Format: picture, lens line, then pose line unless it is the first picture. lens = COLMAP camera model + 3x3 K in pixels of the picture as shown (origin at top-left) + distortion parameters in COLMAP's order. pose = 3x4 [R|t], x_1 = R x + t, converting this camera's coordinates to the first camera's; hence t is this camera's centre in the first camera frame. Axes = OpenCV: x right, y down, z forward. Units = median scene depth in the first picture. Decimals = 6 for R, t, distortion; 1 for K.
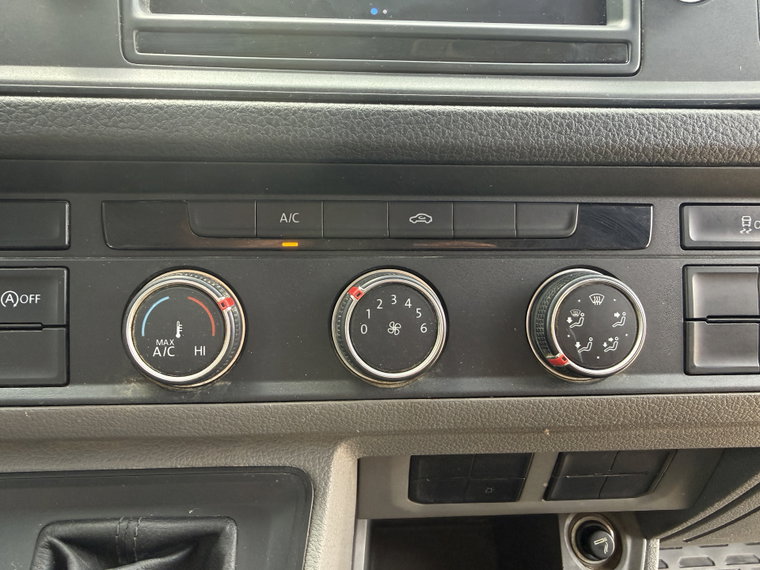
lens RADIAL K [[540.9, 0, 380.0], [0, 540.9, 285.0], [0, 0, 1]] dist [0.000726, 0.003601]
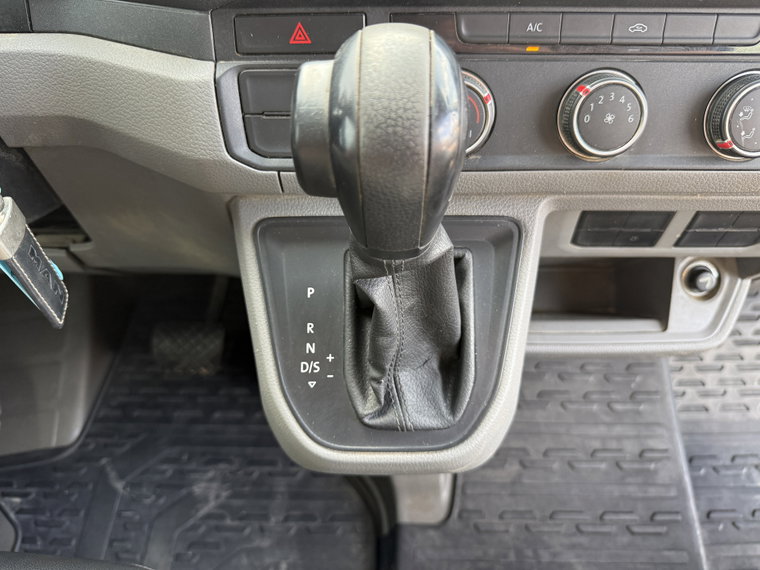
lens RADIAL K [[603.8, 0, 380.0], [0, 603.8, 285.0], [0, 0, 1]] dist [-0.041728, 0.002964]
pose [[0.997649, 0.028375, -0.062379, -0.417097], [-0.000505, 0.913271, 0.407351, -0.140175], [0.068528, -0.406362, 0.911139, -0.534068]]
